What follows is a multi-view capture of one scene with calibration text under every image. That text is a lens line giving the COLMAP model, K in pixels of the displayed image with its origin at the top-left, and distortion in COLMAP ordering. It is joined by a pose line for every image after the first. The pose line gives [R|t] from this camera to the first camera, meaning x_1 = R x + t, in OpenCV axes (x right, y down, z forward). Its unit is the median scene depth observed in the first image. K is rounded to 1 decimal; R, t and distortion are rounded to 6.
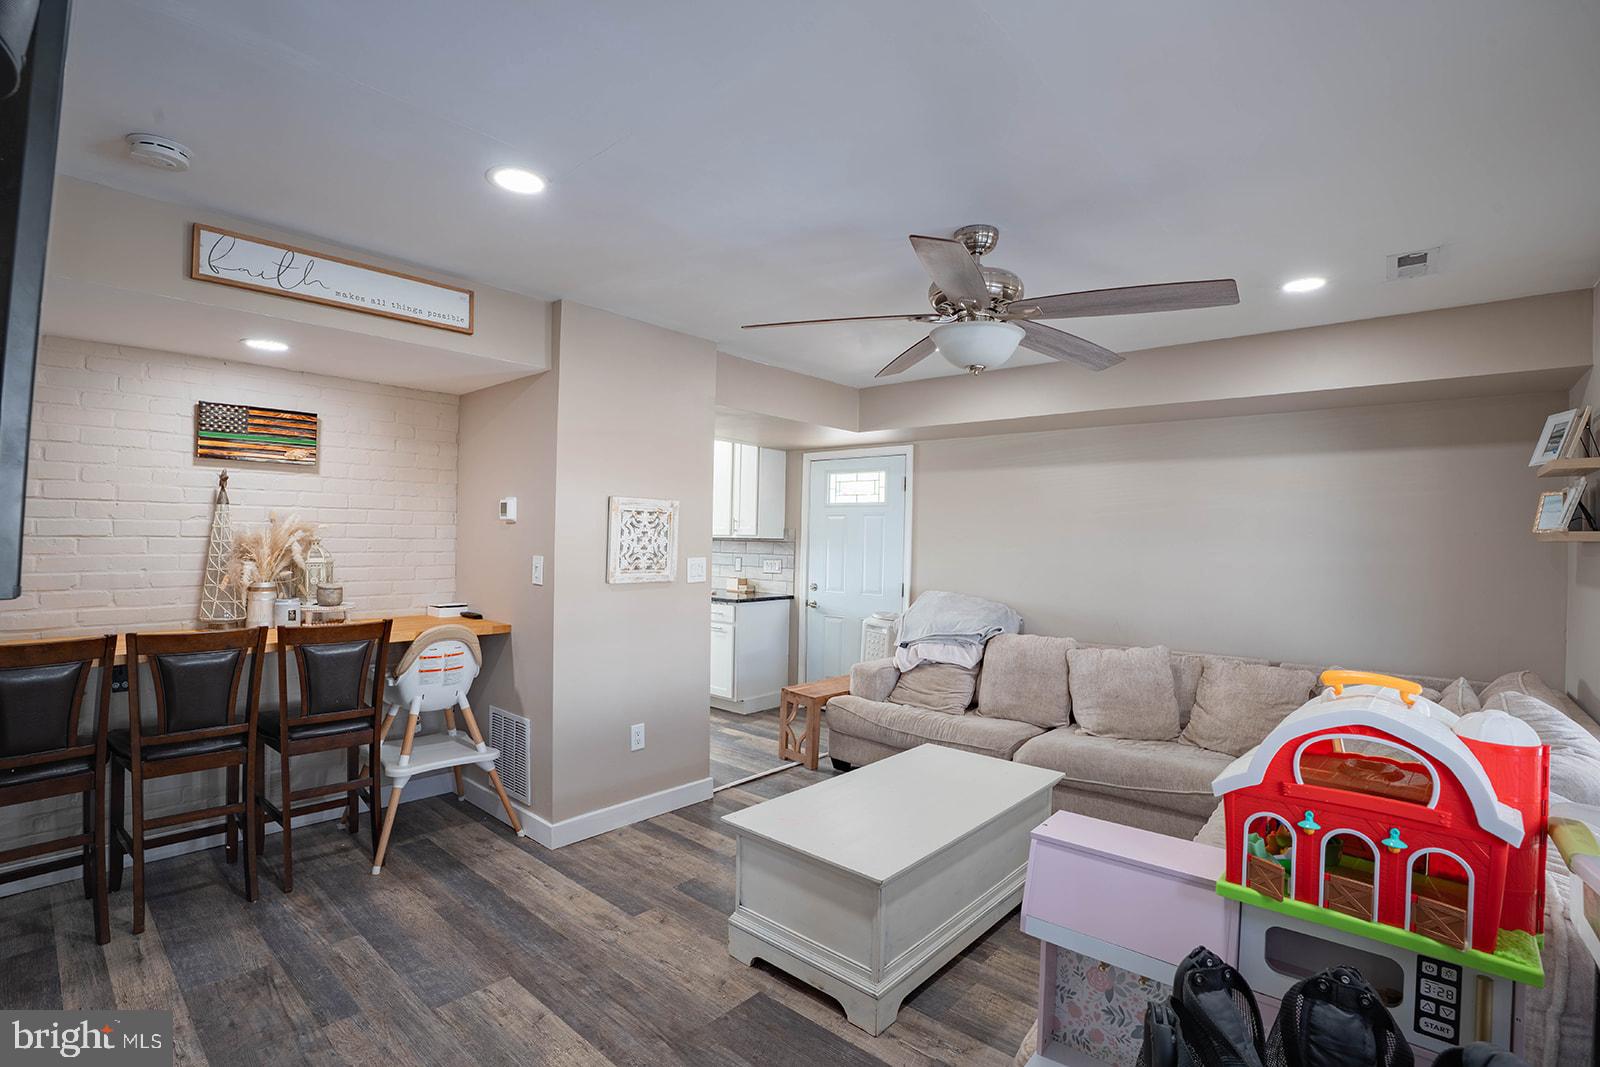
lens RADIAL K [[741.5, 0, 797.5], [0, 741.5, 531.5], [0, 0, 1]] dist [-0.046064, 0.001190]
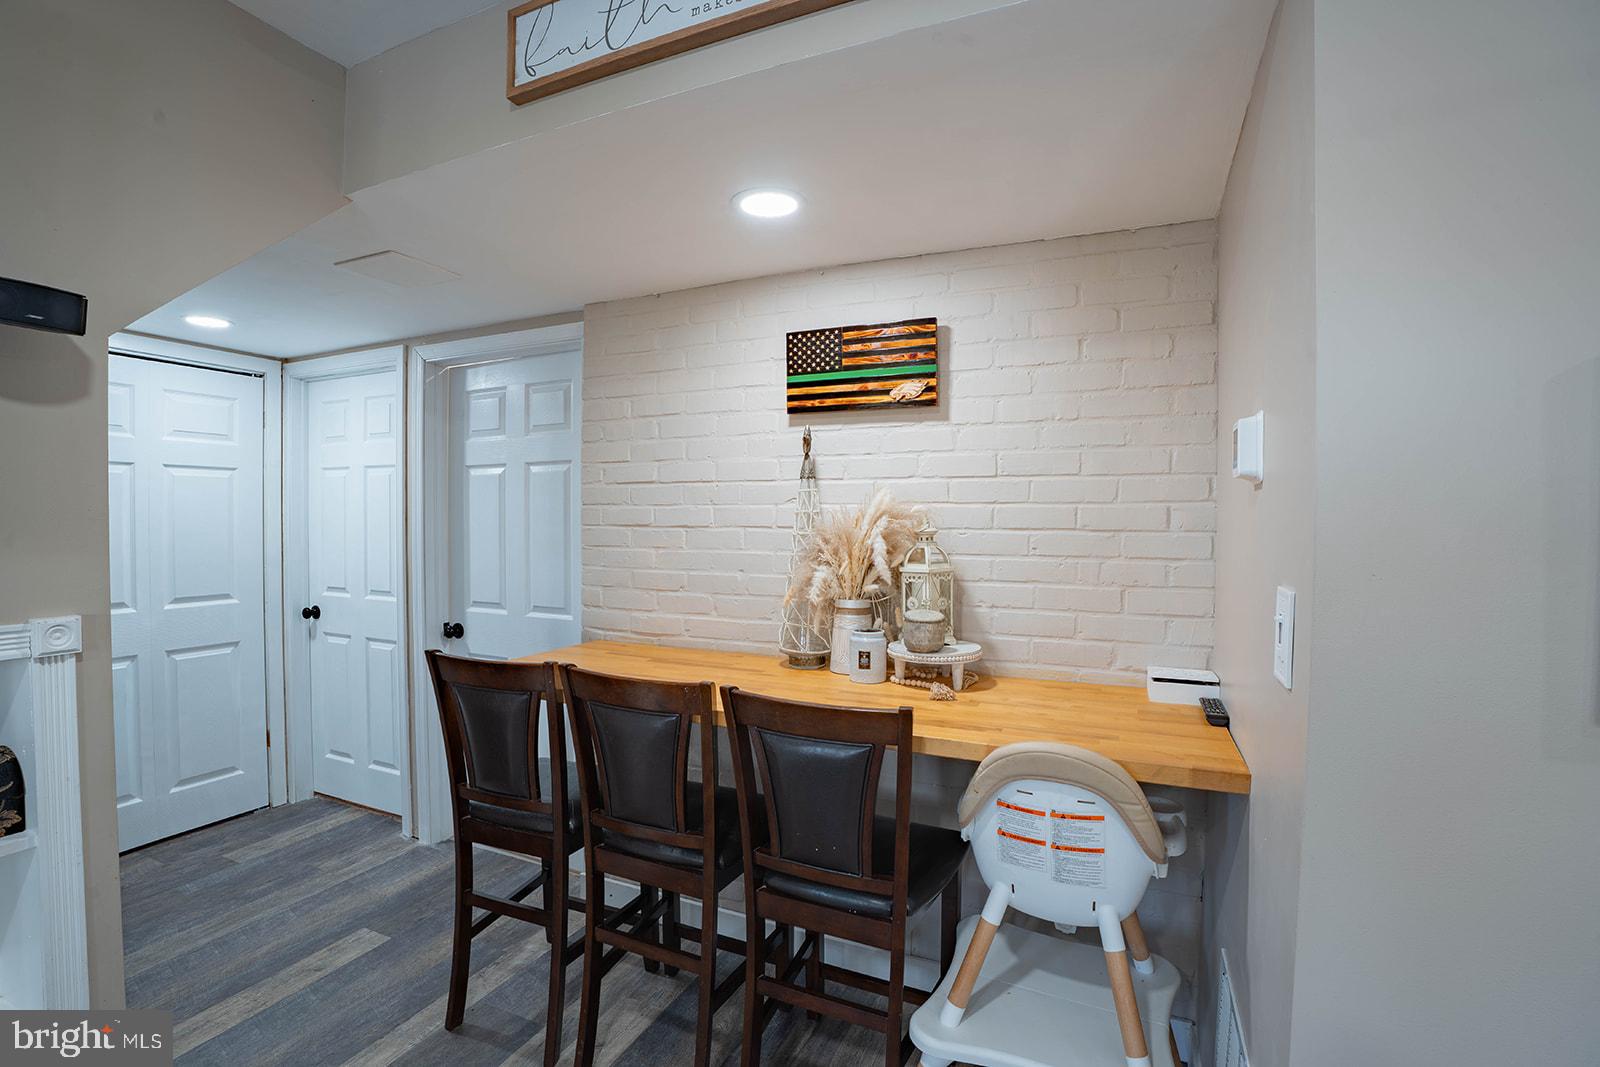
lens RADIAL K [[741.5, 0, 804.0], [0, 741.5, 535.9], [0, 0, 1]] dist [-0.046064, 0.001190]
pose [[0.301939, 0.009100, -0.953284, -0.134077], [0.003484, 0.999937, 0.010649, 0.007614], [0.953321, -0.006537, 0.301889, 0.762739]]
